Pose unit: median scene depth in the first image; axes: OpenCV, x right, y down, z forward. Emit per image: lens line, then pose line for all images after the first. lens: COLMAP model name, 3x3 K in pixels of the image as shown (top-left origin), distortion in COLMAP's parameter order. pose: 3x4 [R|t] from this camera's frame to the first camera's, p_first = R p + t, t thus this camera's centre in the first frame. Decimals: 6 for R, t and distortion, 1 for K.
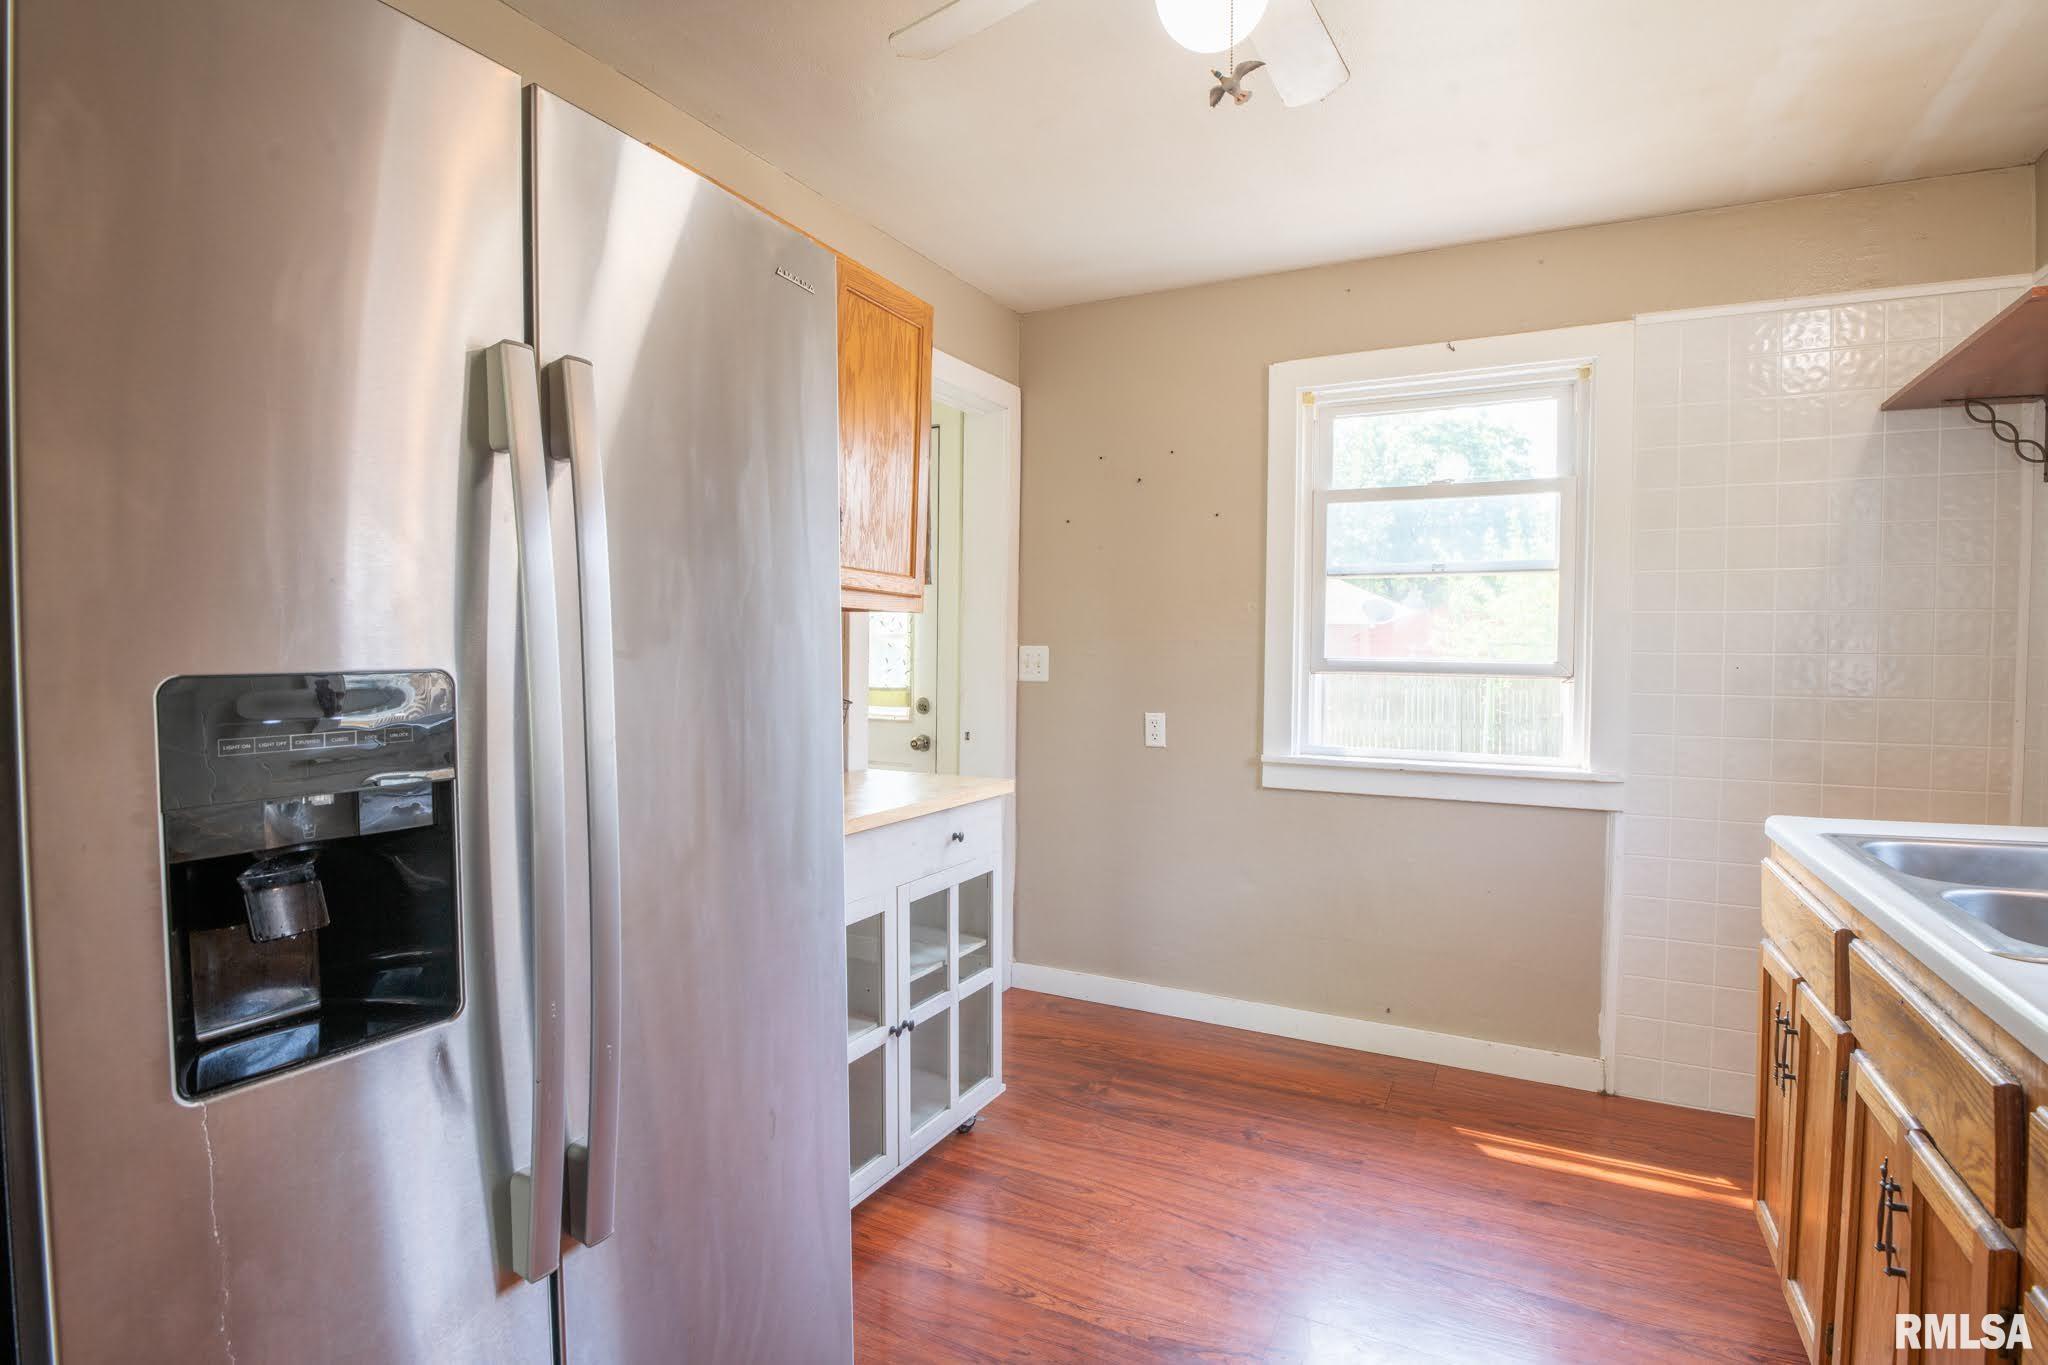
lens RADIAL K [[1010.1, 0, 1030.4], [0, 1010.1, 676.1], [0, 0, 1]] dist [-0.026588, -0.001546]
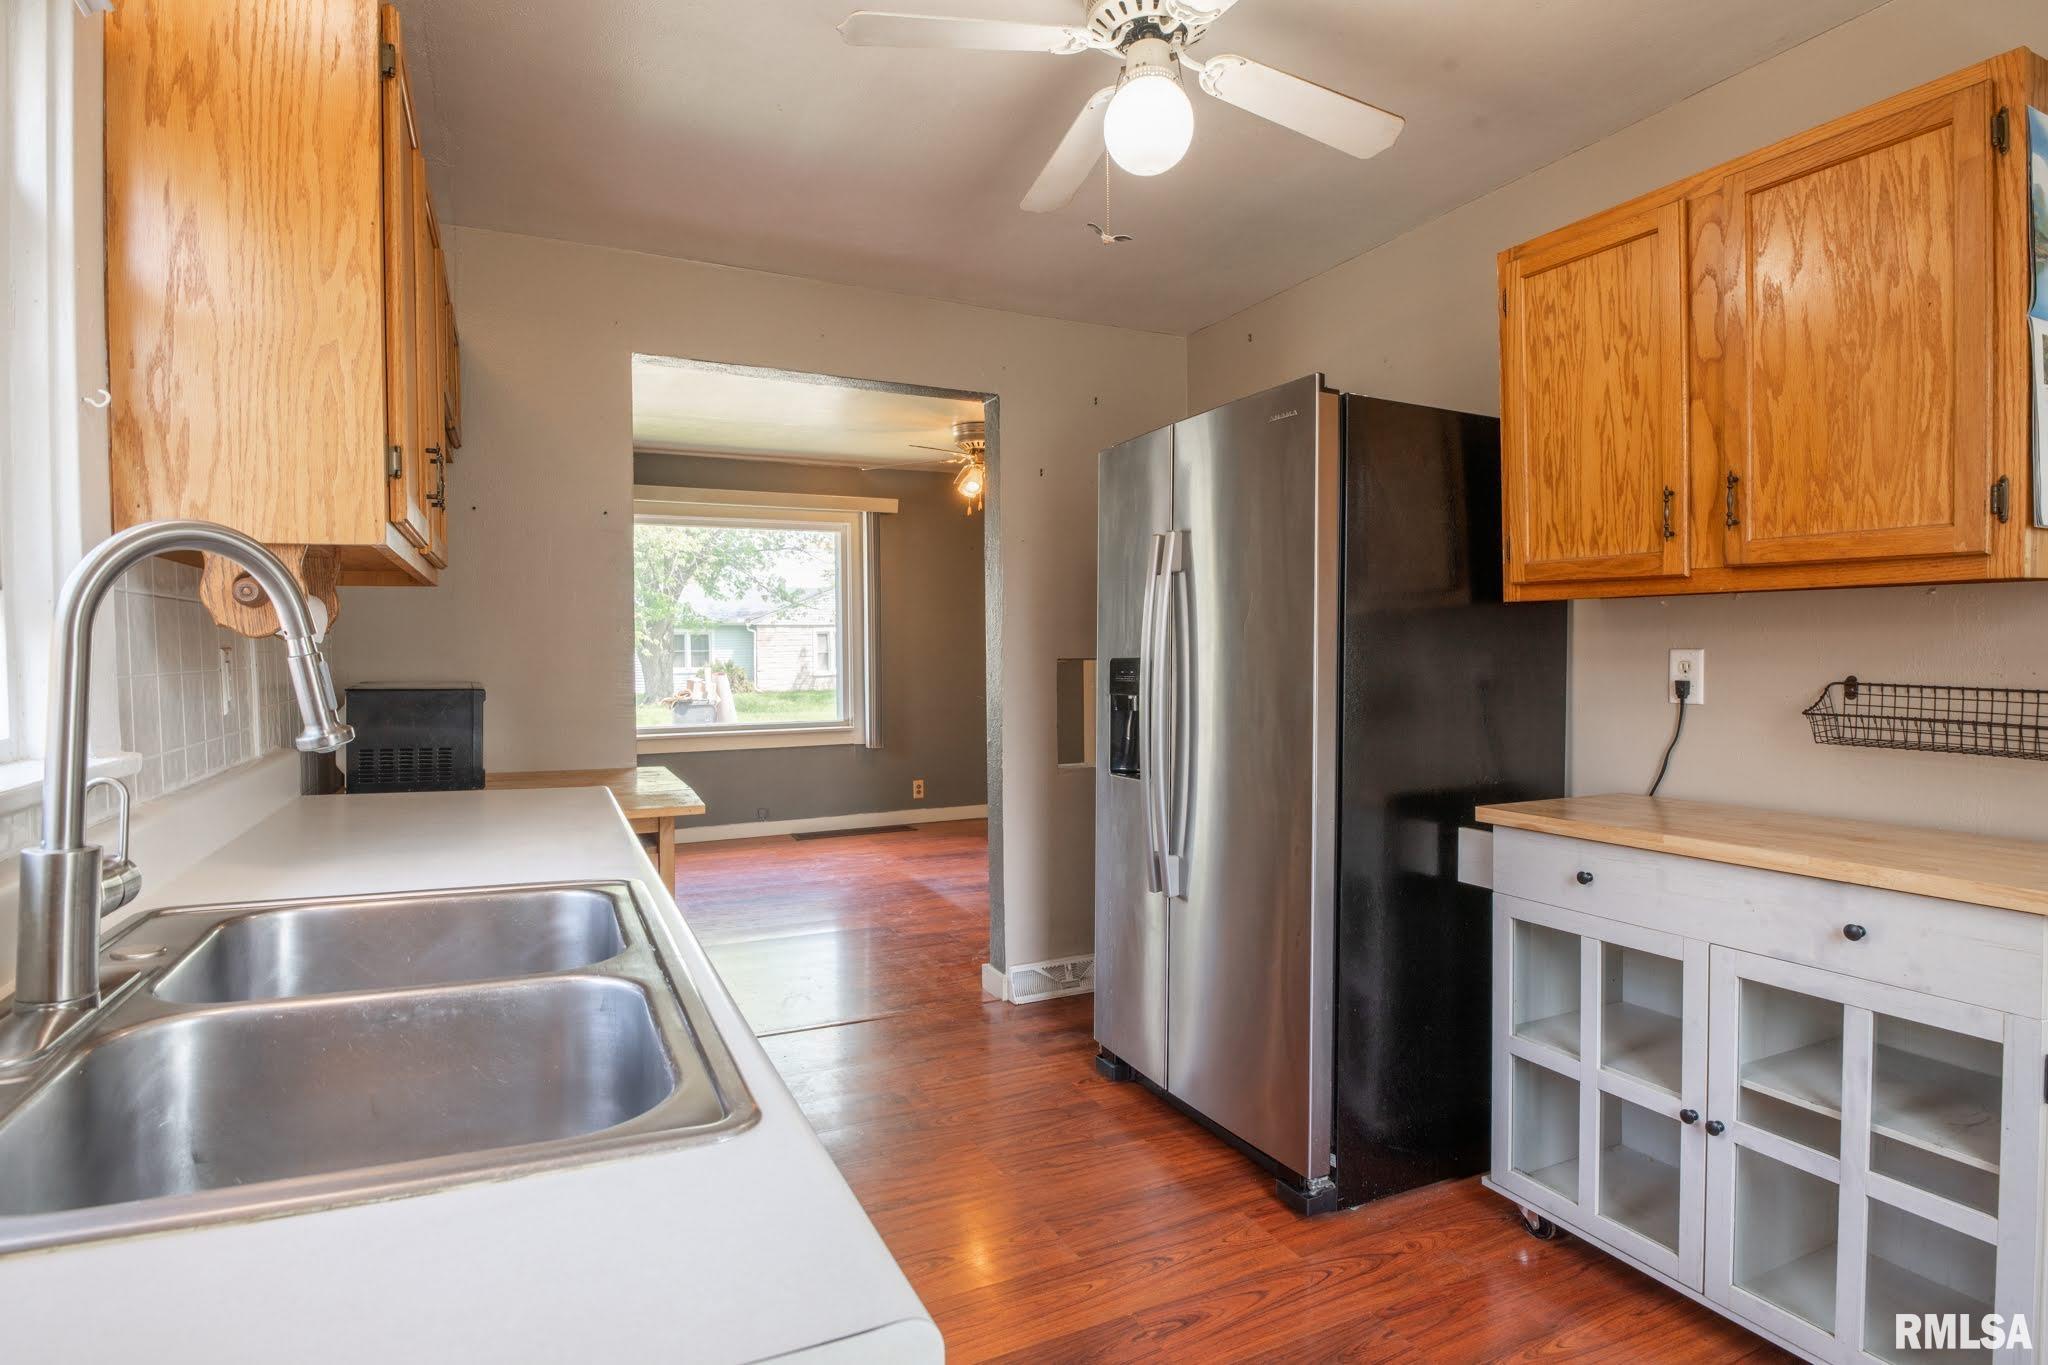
lens RADIAL K [[1010.1, 0, 1030.4], [0, 1010.1, 676.1], [0, 0, 1]] dist [-0.026588, -0.001546]
pose [[-0.592477, 0.013183, -0.805479, 0.749558], [-0.017796, 0.999408, 0.029447, -0.012457], [0.805391, 0.031781, -0.591892, 0.952620]]
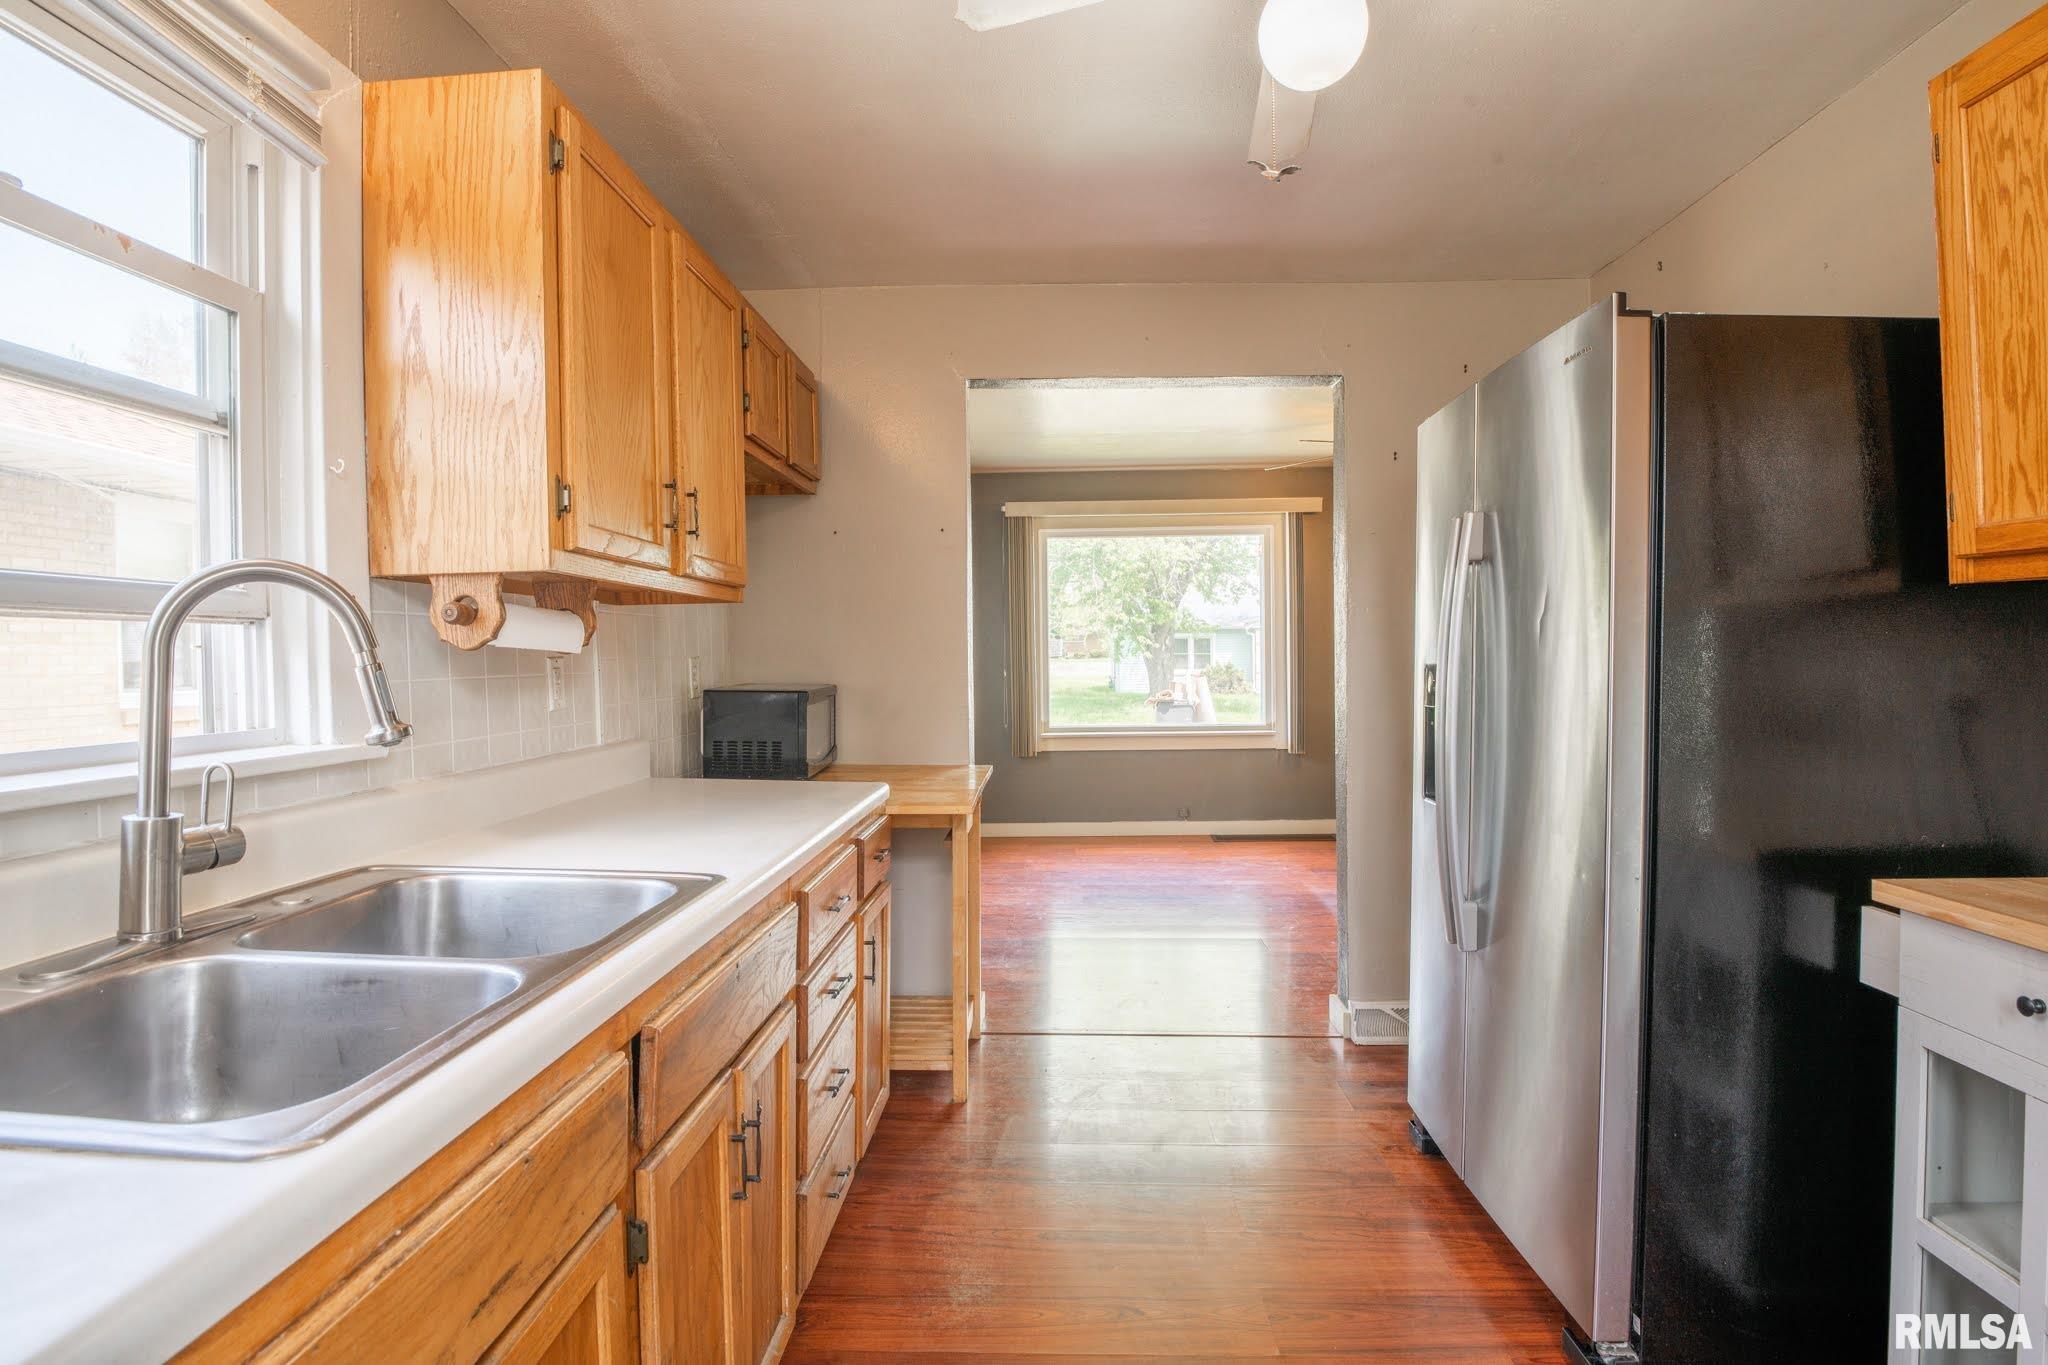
lens RADIAL K [[987.6, 0, 1067.7], [0, 987.6, 675.8], [0, 0, 1]] dist [-0.025277, -0.001911]
pose [[-0.891244, 0.006815, -0.453473, 0.509540], [-0.009691, 0.999373, 0.034066, -0.018863], [0.453421, 0.034756, -0.890619, 1.051847]]
